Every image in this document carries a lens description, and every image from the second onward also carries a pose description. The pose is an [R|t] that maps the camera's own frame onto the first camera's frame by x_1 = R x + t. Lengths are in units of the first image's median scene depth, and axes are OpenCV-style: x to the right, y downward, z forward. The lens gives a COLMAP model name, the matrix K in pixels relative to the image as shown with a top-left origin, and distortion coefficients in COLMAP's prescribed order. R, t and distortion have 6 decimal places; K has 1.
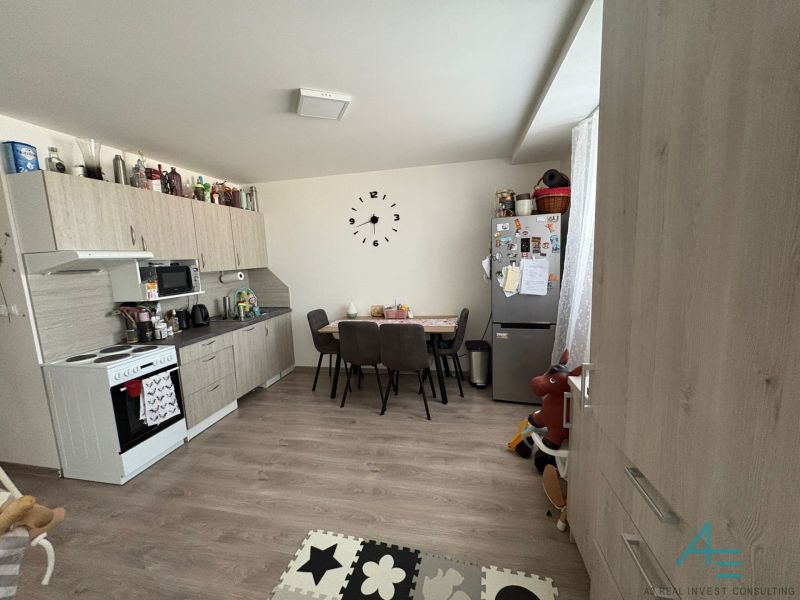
lens RADIAL K [[320.1, 0, 399.8], [0, 320.1, 296.9], [0, 0, 1]] dist [0.000780, -0.000051]
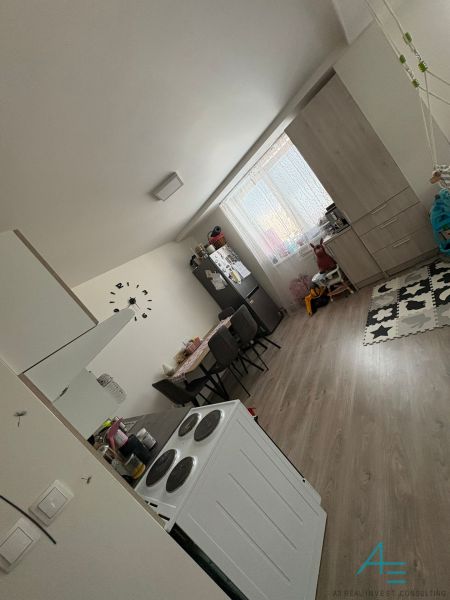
lens RADIAL K [[240.1, 0, 225.0], [0, 240.1, 300.0], [0, 0, 1]] dist [0.000780, -0.000051]
pose [[0.364930, -0.349978, 0.862752, -1.000275], [0.687369, 0.726298, 0.003879, -0.001050], [-0.627973, 0.591613, 0.505612, 0.397984]]
